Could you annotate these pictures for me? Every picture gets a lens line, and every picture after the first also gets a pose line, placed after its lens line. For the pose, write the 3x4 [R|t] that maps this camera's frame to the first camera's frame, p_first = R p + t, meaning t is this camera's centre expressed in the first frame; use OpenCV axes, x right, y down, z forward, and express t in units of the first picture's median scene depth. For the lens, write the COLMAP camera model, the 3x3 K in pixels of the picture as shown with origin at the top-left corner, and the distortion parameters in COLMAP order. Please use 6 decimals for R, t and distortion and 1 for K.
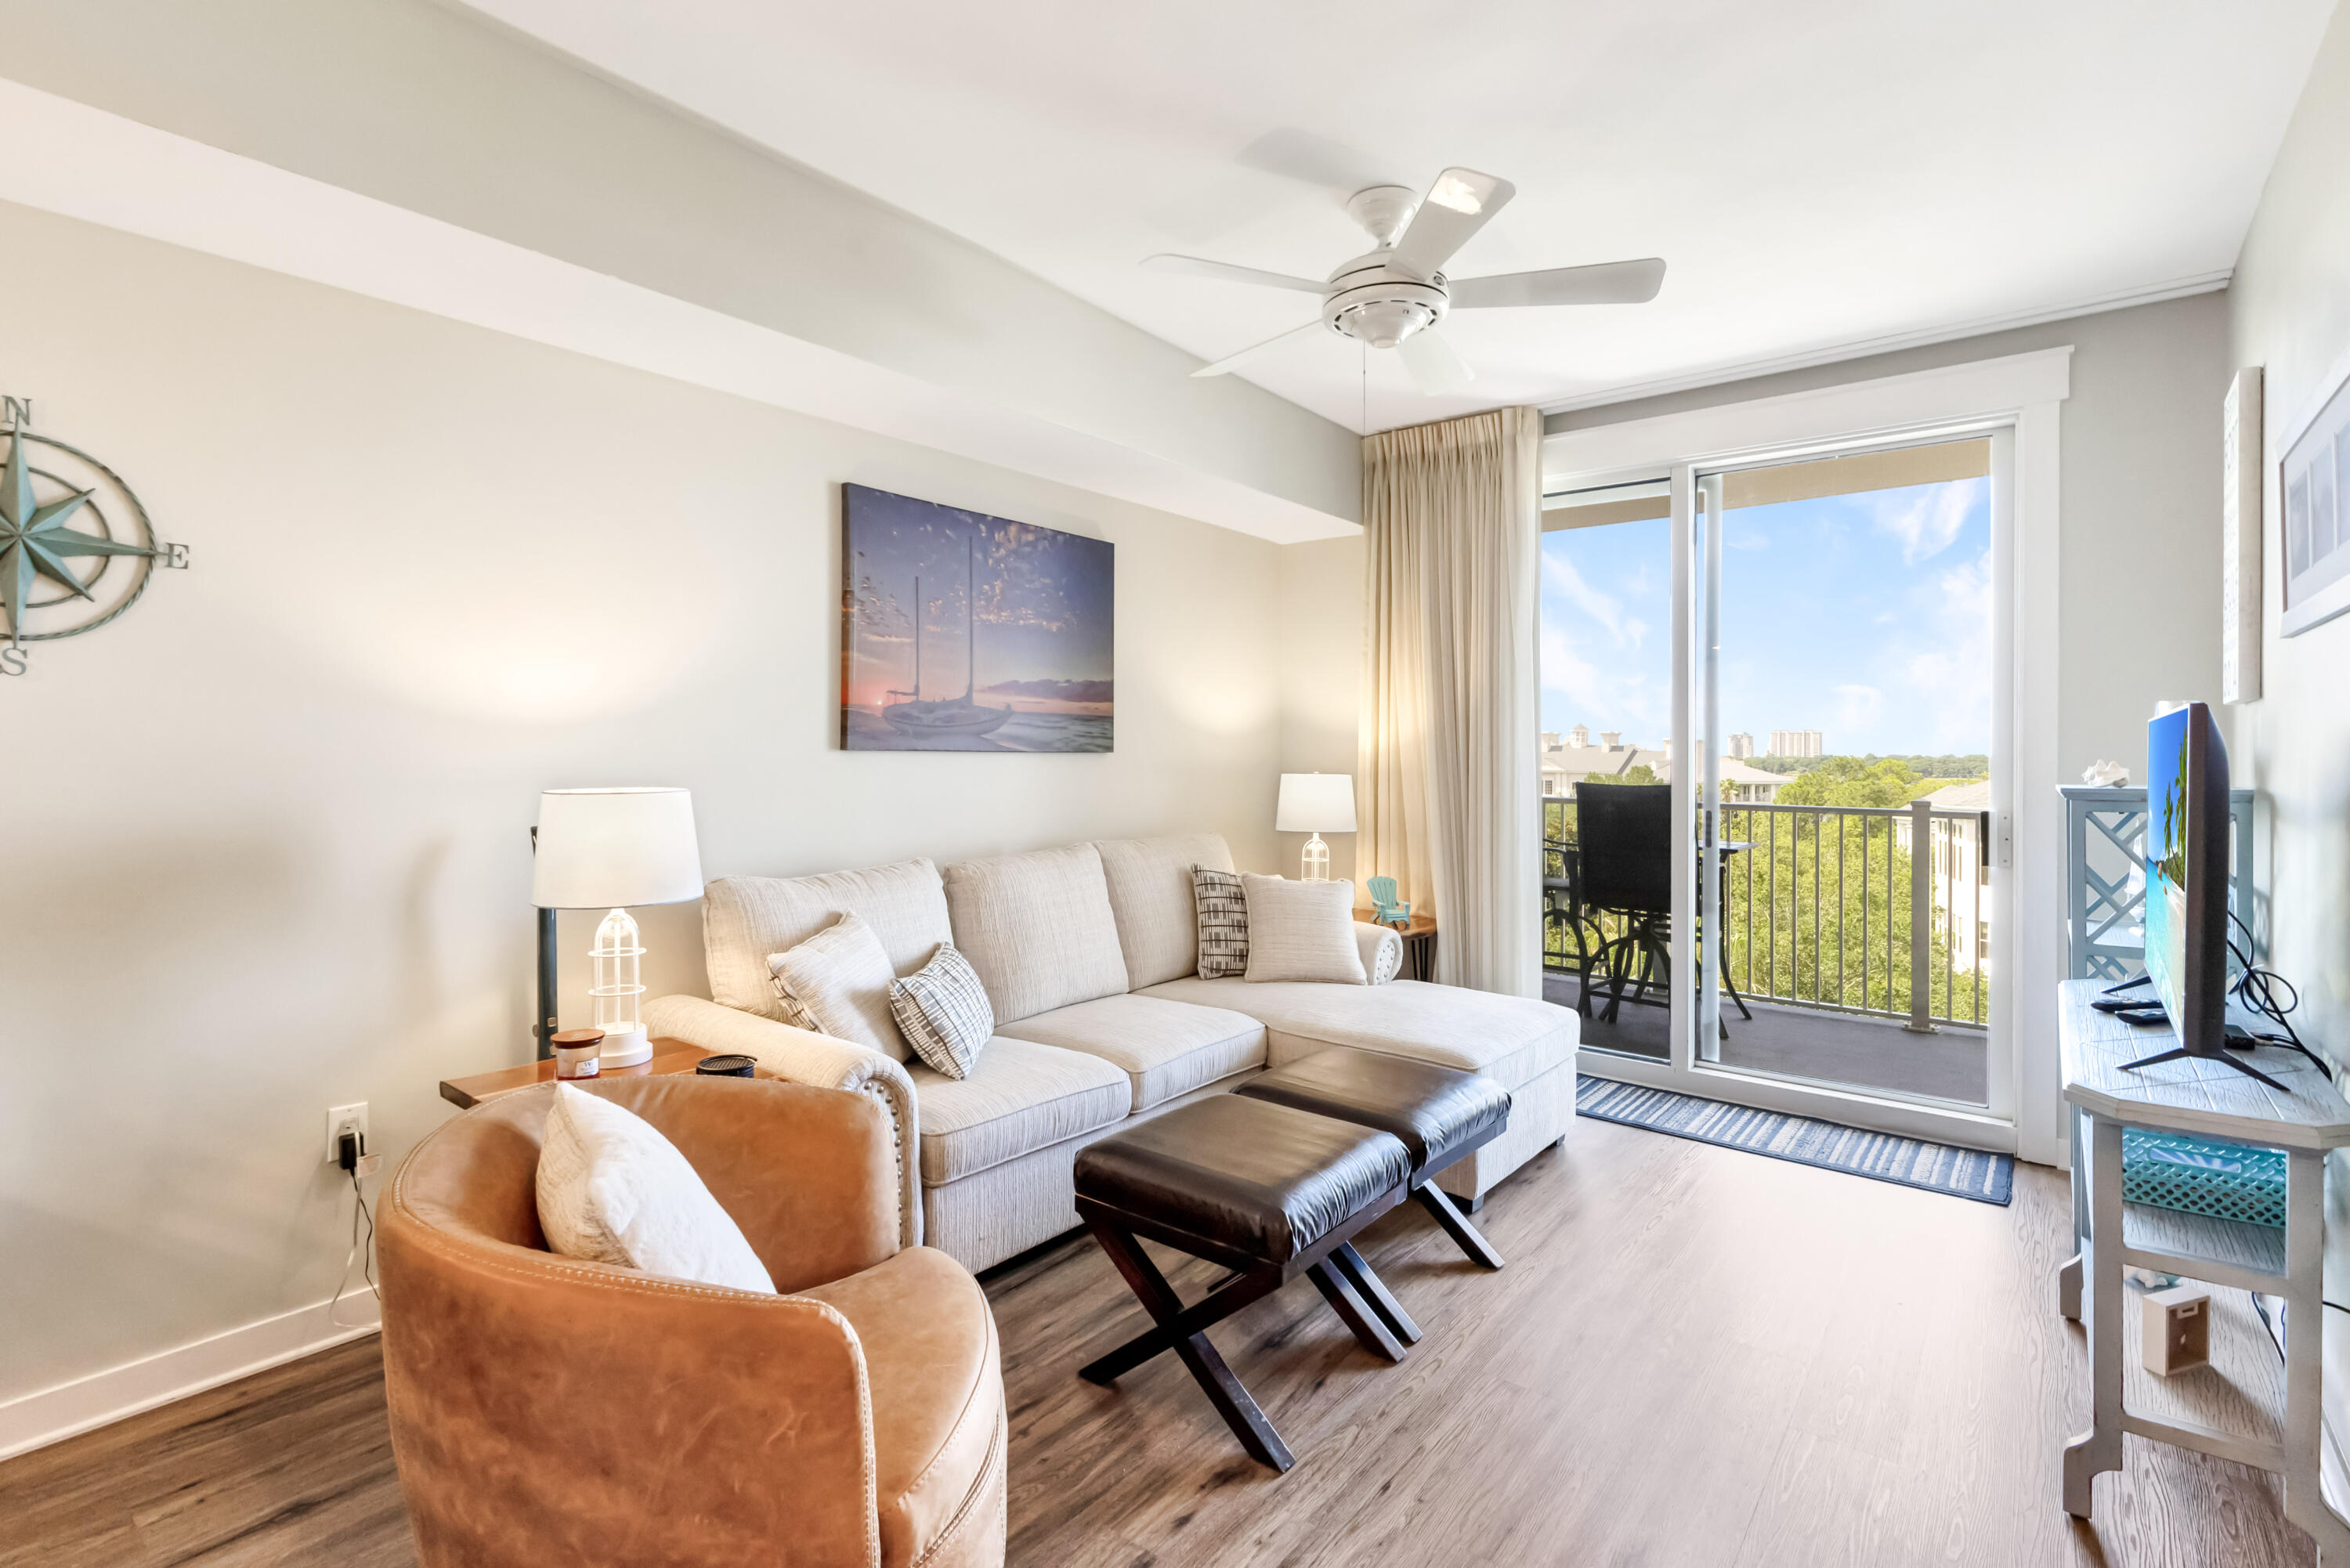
lens RADIAL K [[1107.7, 0, 1175.5], [0, 1107.7, 743.6], [0, 0, 1]] dist [0.000318, -0.000266]
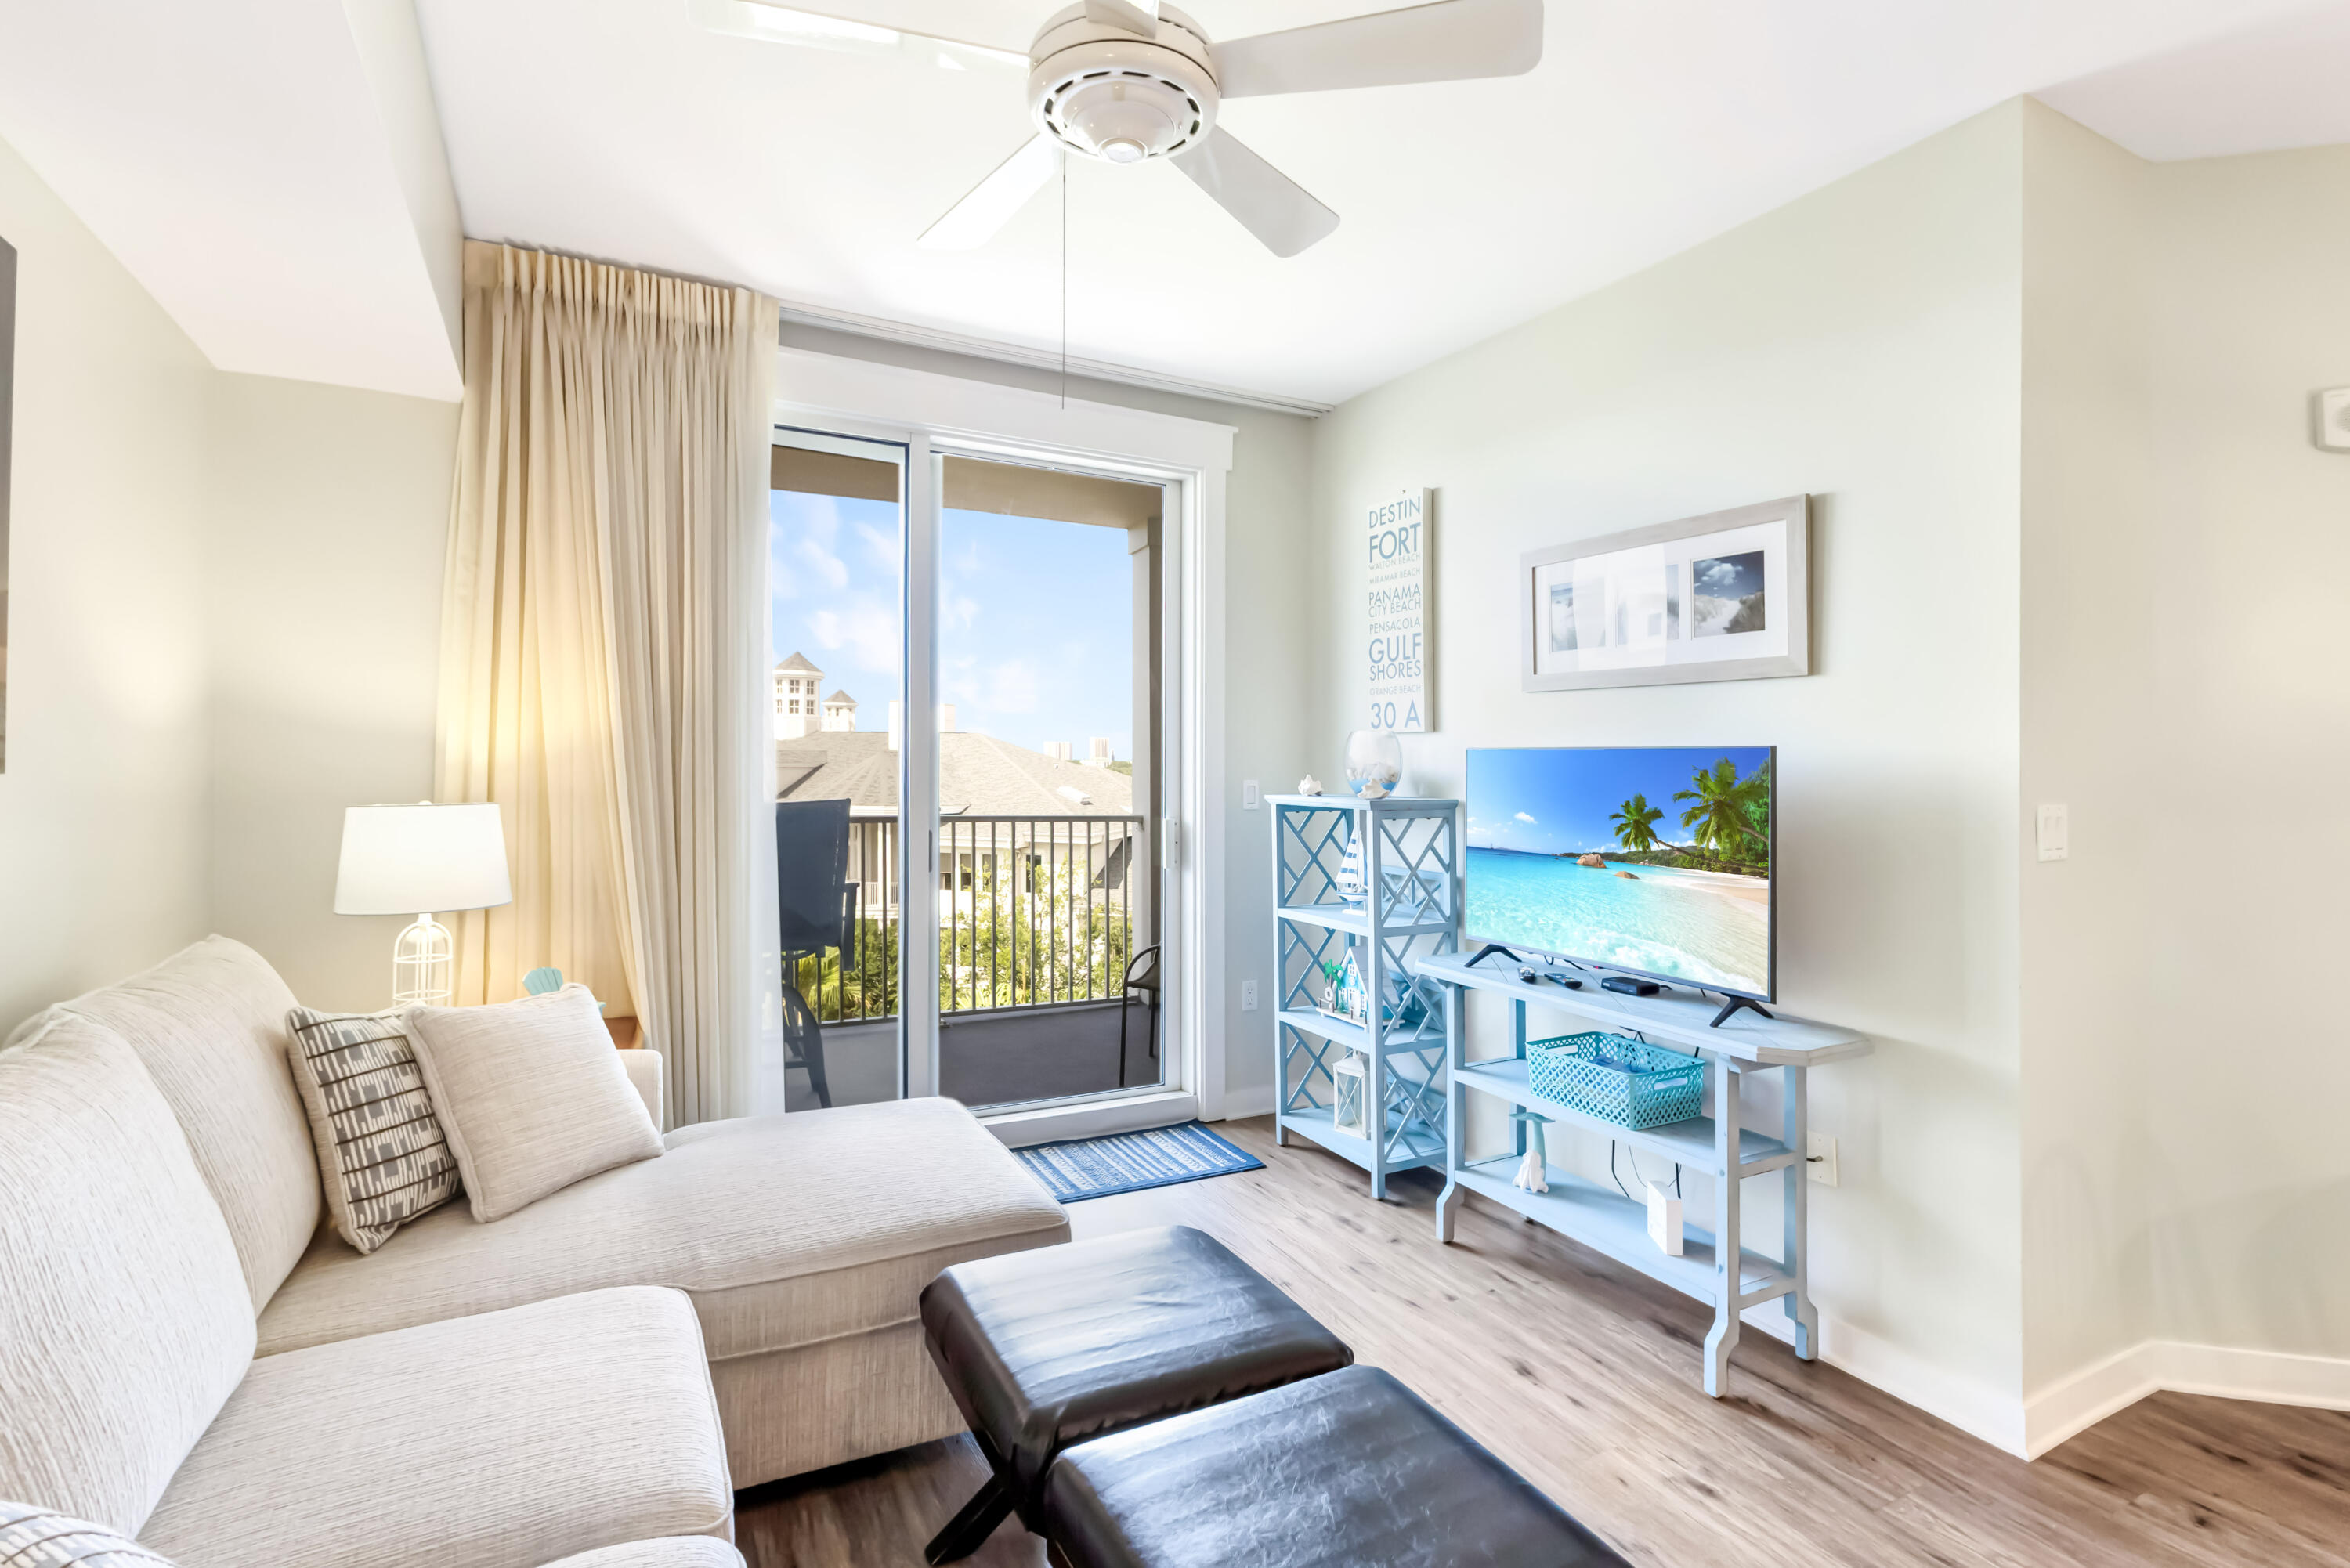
lens RADIAL K [[1107.7, 0, 1175.5], [0, 1107.7, 743.6], [0, 0, 1]] dist [0.000318, -0.000266]
pose [[0.400275, -0.000285, 0.916395, -0.288896], [-0.002722, 0.999995, 0.001500, -0.006951], [-0.916391, -0.003095, 0.400273, 0.527295]]
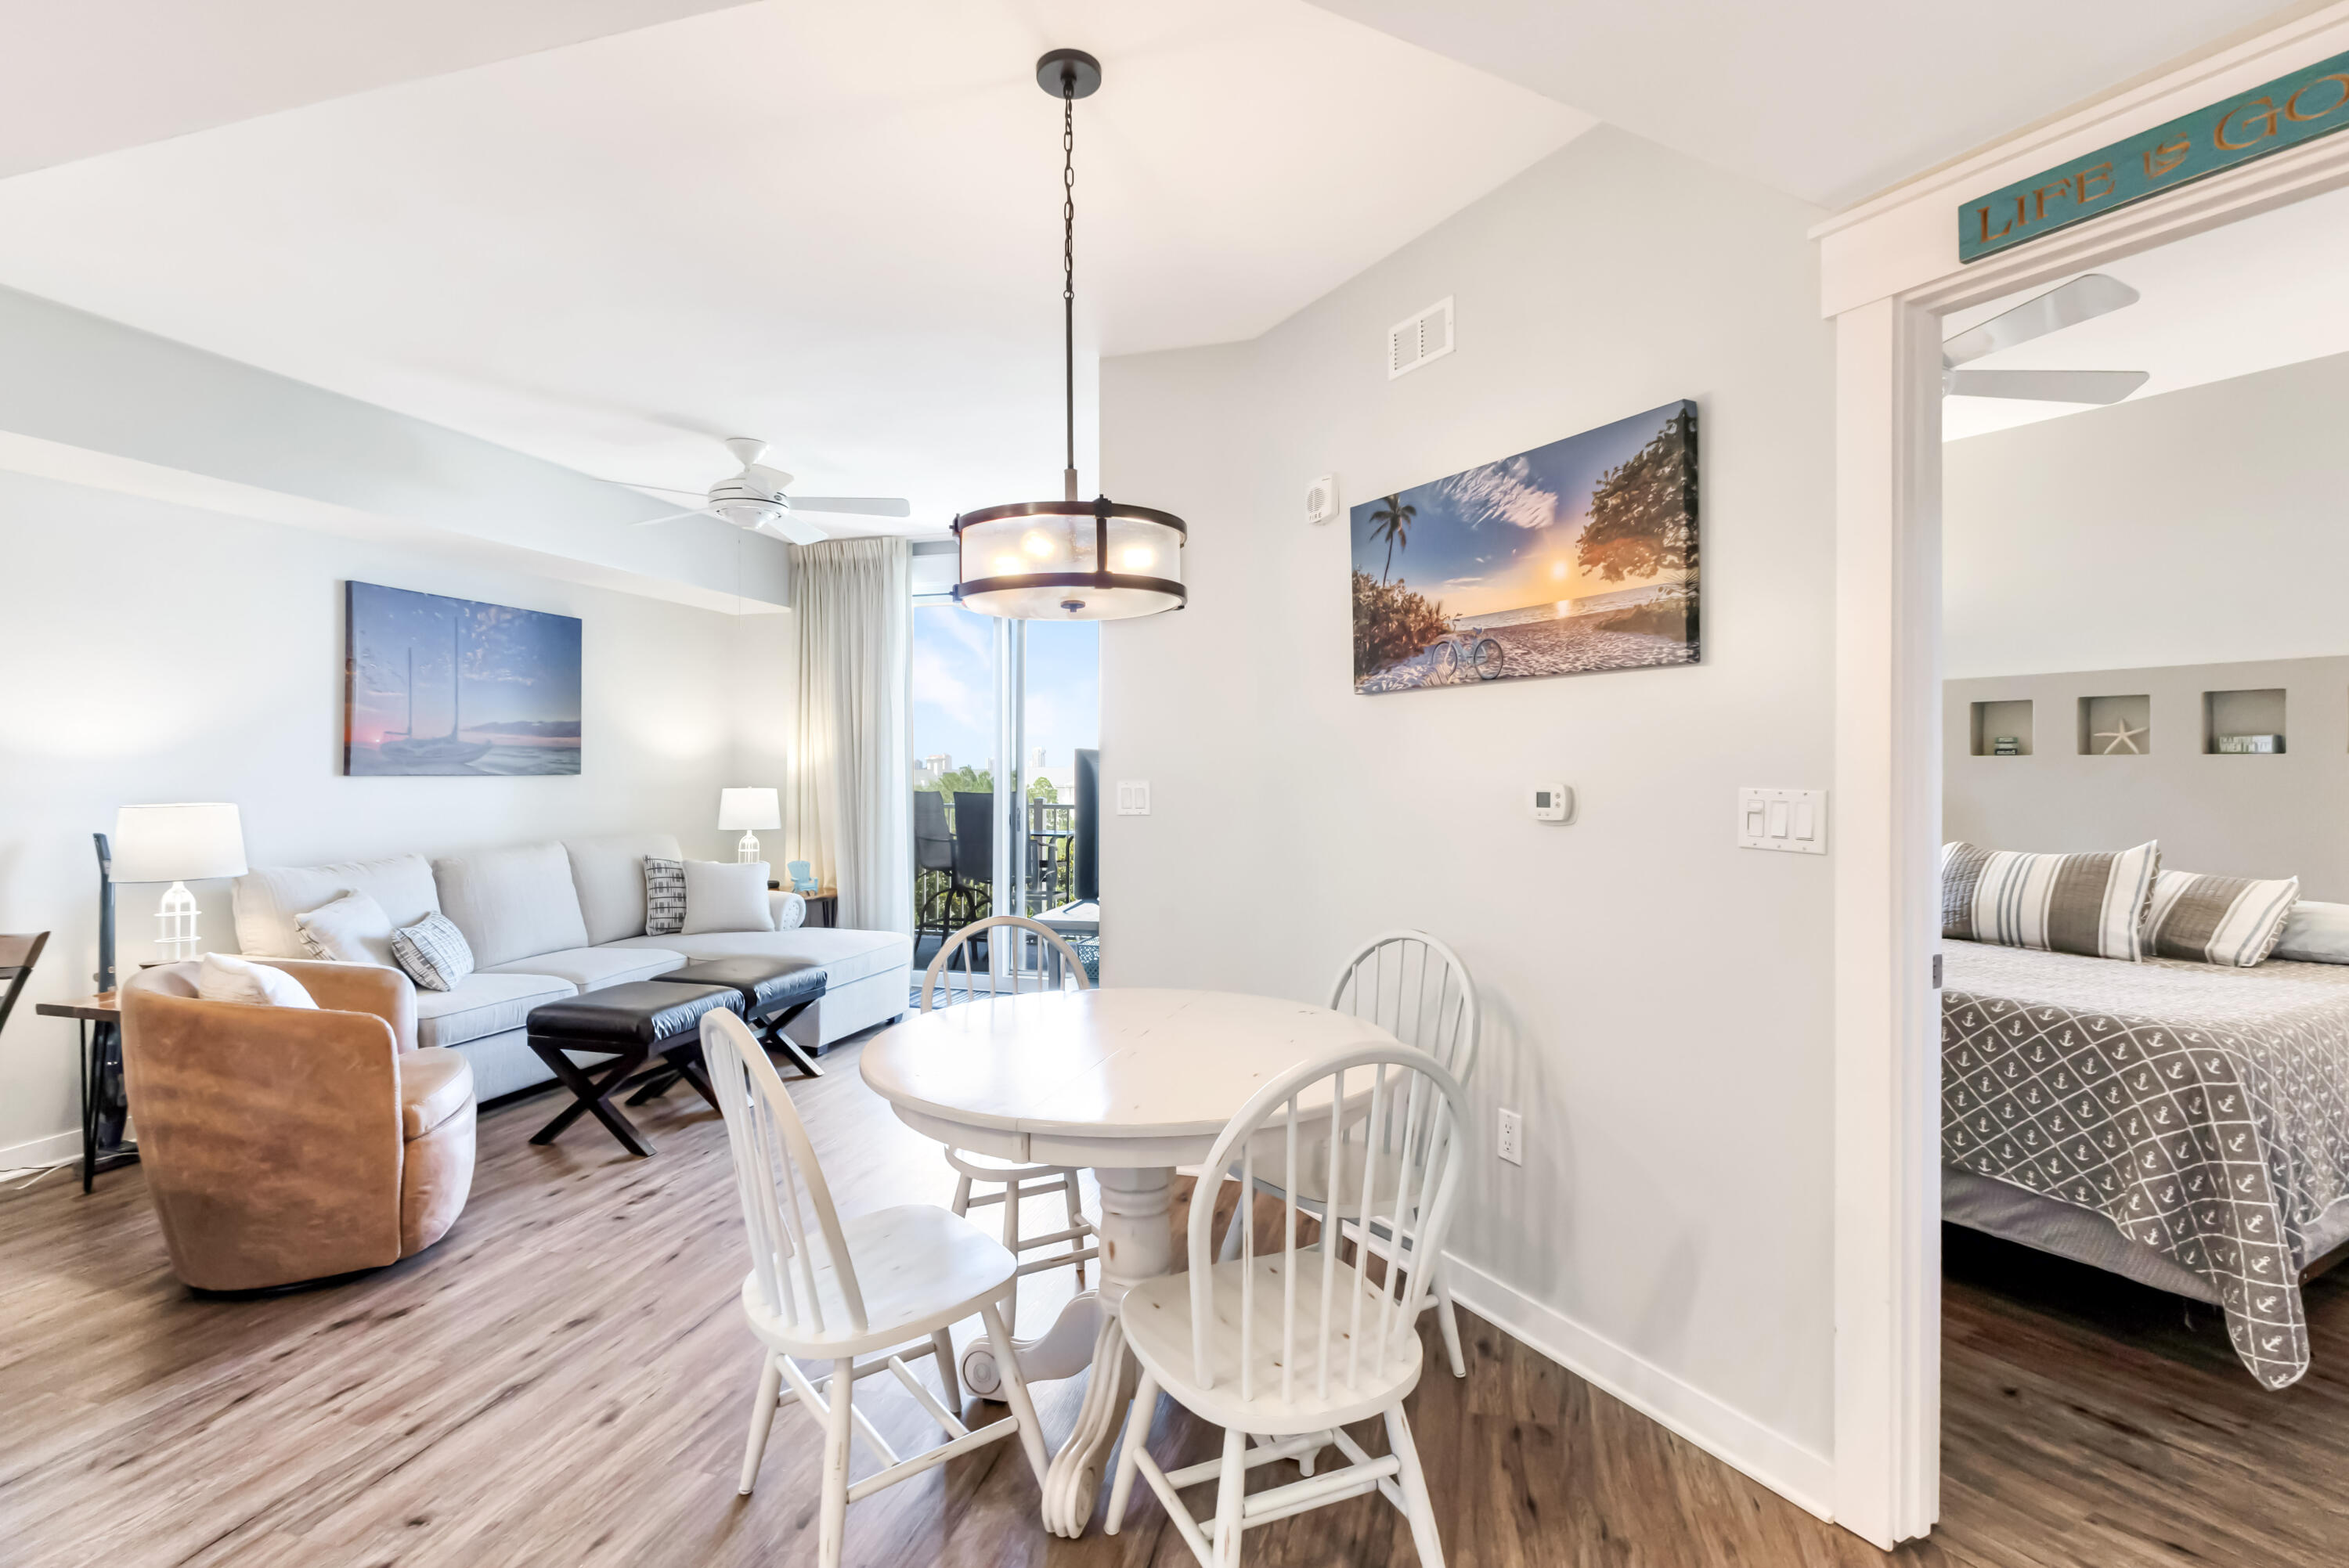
lens RADIAL K [[1085.4, 0, 1174.4], [0, 1085.4, 752.3], [0, 0, 1]] dist [-0.015792, 0.000678]
pose [[0.922281, -0.004118, 0.386498, 0.115907], [0.007529, 0.999945, -0.007312, -0.004891], [-0.386447, 0.009654, 0.922261, -0.556175]]
